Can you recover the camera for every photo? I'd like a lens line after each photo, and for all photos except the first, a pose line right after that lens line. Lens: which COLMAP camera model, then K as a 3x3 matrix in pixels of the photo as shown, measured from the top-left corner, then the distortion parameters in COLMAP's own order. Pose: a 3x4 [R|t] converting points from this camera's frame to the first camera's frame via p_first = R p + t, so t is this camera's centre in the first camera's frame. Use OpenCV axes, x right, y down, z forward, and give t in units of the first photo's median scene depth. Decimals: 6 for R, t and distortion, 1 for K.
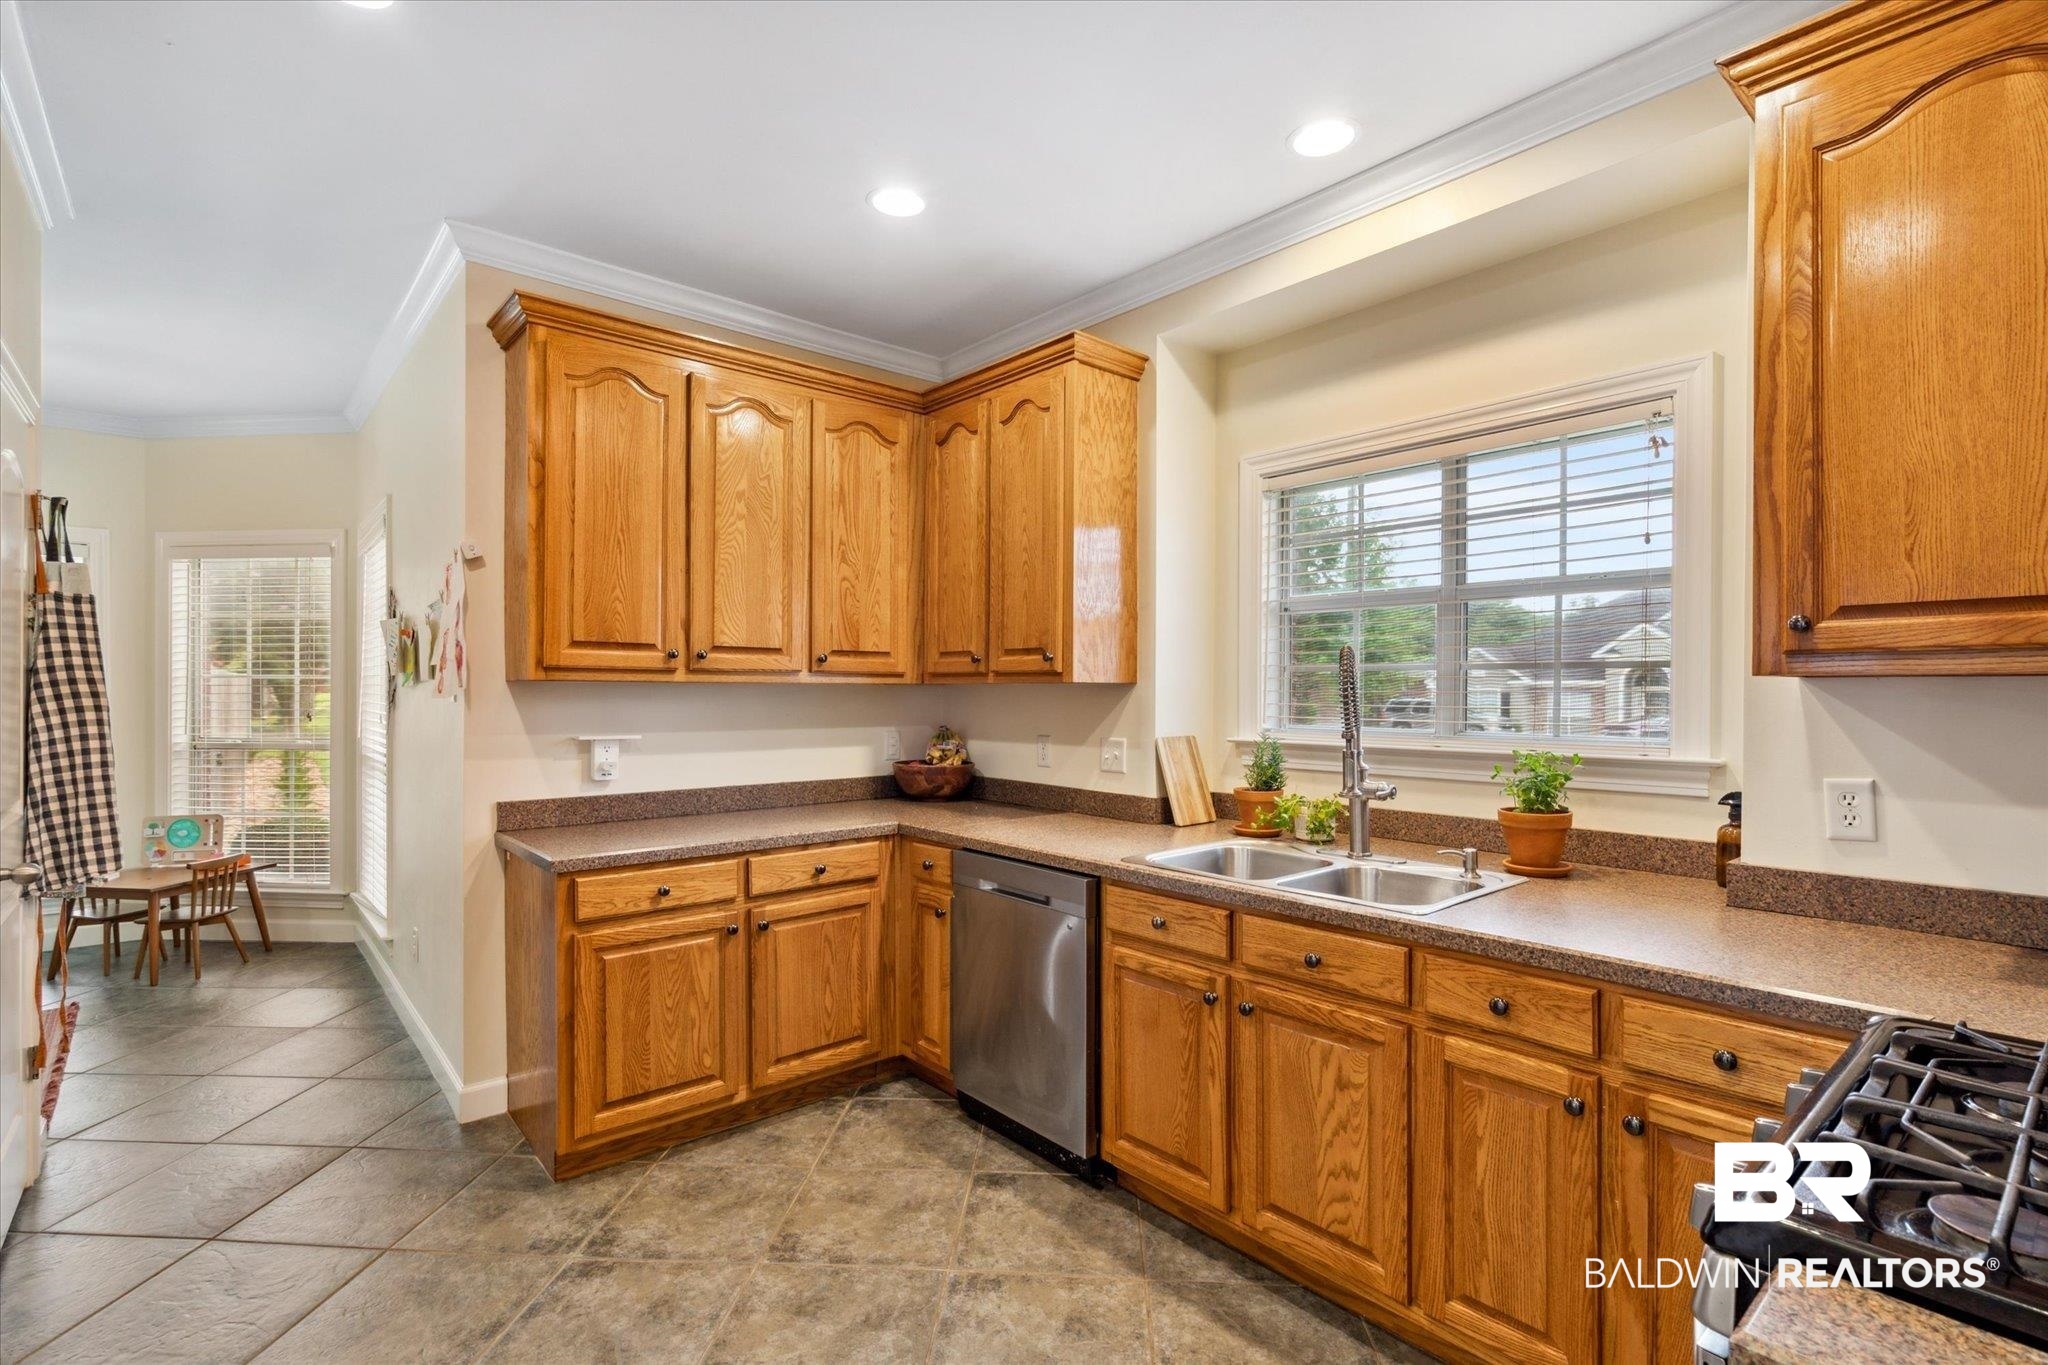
lens RADIAL K [[954.8, 0, 1014.5], [0, 954.8, 691.3], [0, 0, 1]] dist [0.000934, 0.000230]
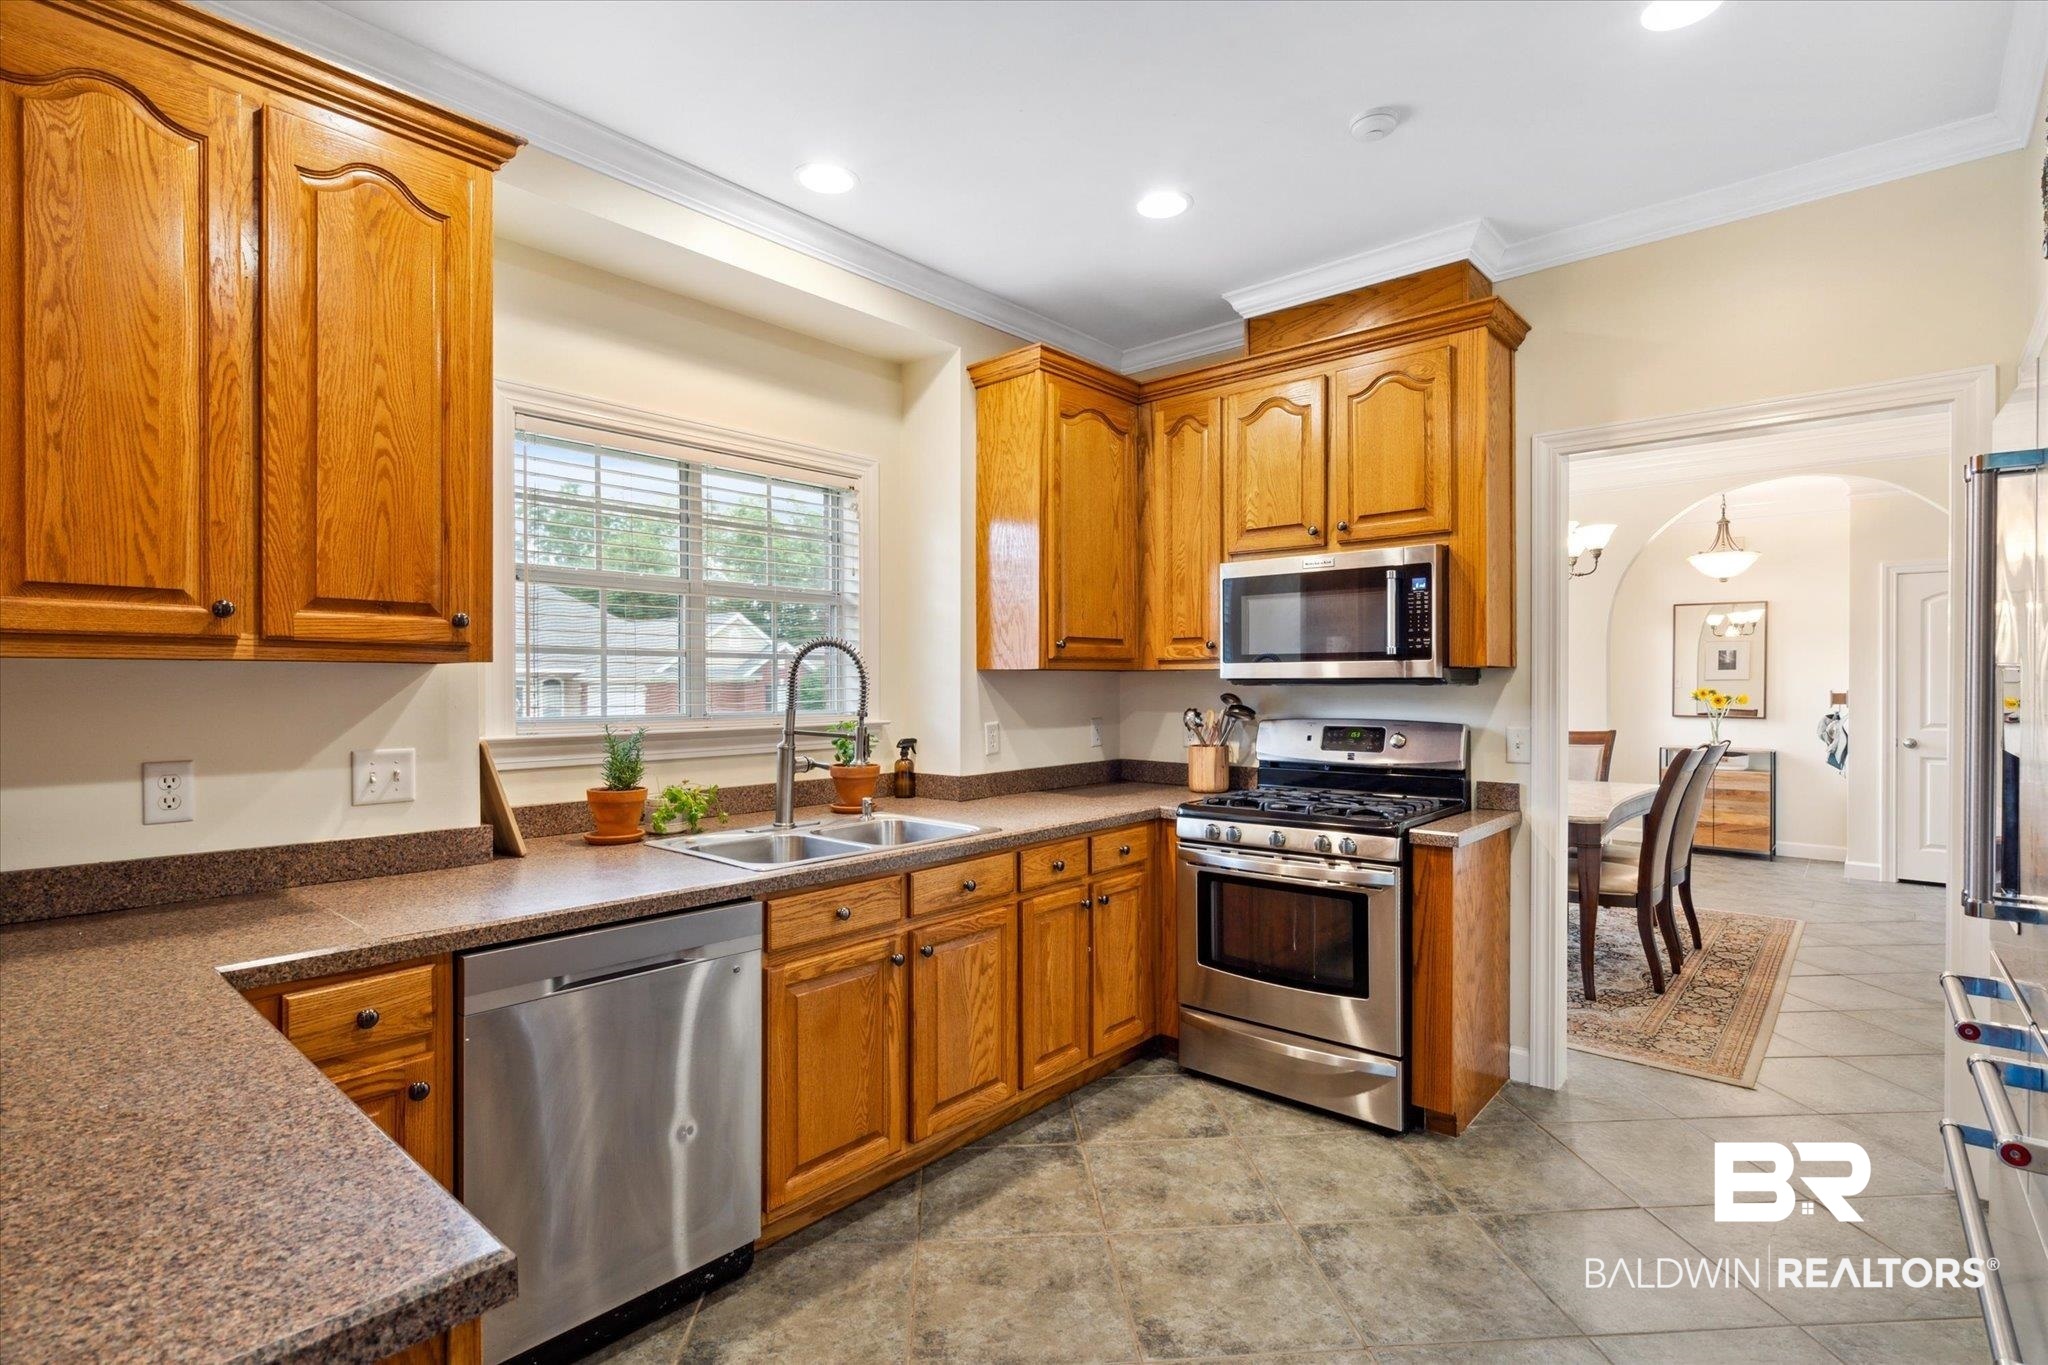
lens RADIAL K [[985.0, 0, 1024.0], [0, 985.0, 682.5], [0, 0, 1]] dist [-0.002194, -0.000276]
pose [[-0.147992, -0.004501, 0.988978, -0.839210], [0.000220, 0.999989, 0.004584, 0.002067], [-0.988989, 0.000896, -0.147989, 0.934804]]
